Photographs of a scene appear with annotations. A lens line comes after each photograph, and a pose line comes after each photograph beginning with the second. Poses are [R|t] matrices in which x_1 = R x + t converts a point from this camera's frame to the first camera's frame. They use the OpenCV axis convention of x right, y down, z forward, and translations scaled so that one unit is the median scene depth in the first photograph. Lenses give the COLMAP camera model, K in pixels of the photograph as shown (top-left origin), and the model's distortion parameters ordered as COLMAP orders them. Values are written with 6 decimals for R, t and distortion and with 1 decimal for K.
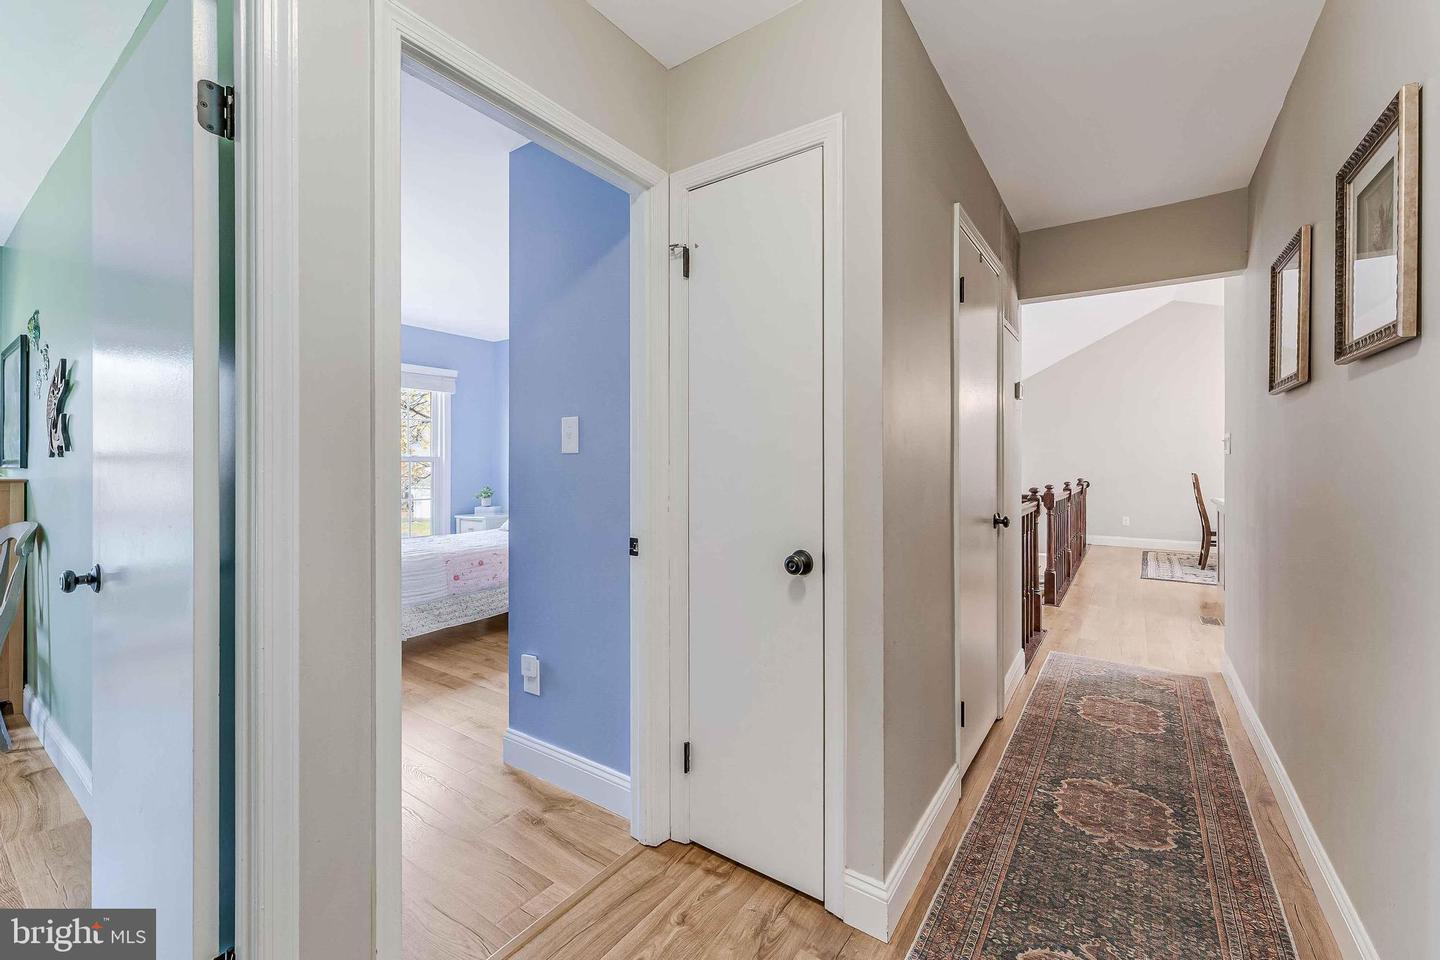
lens RADIAL K [[585.5, 0, 722.8], [0, 585.5, 468.5], [0, 0, 1]] dist [0.000734, -0.000009]
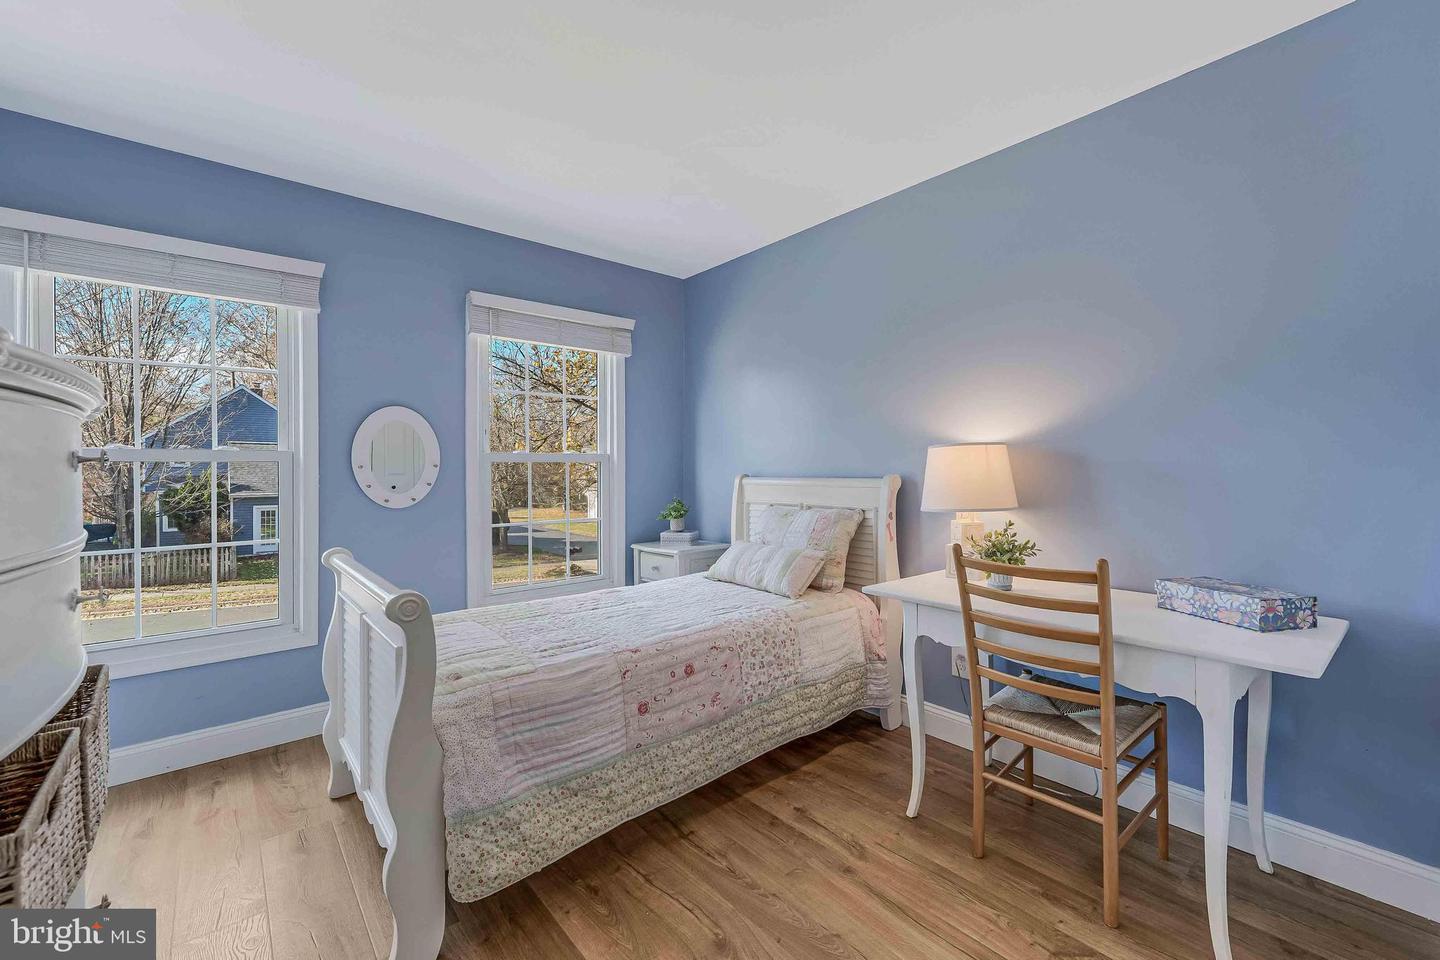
lens RADIAL K [[585.5, 0, 722.8], [0, 585.5, 468.5], [0, 0, 1]] dist [0.000734, -0.000009]
pose [[0.966497, -0.005342, -0.256623, -0.208088], [0.004241, 0.999979, -0.004844, 0.000346], [0.256643, 0.003594, 0.966500, 0.431075]]
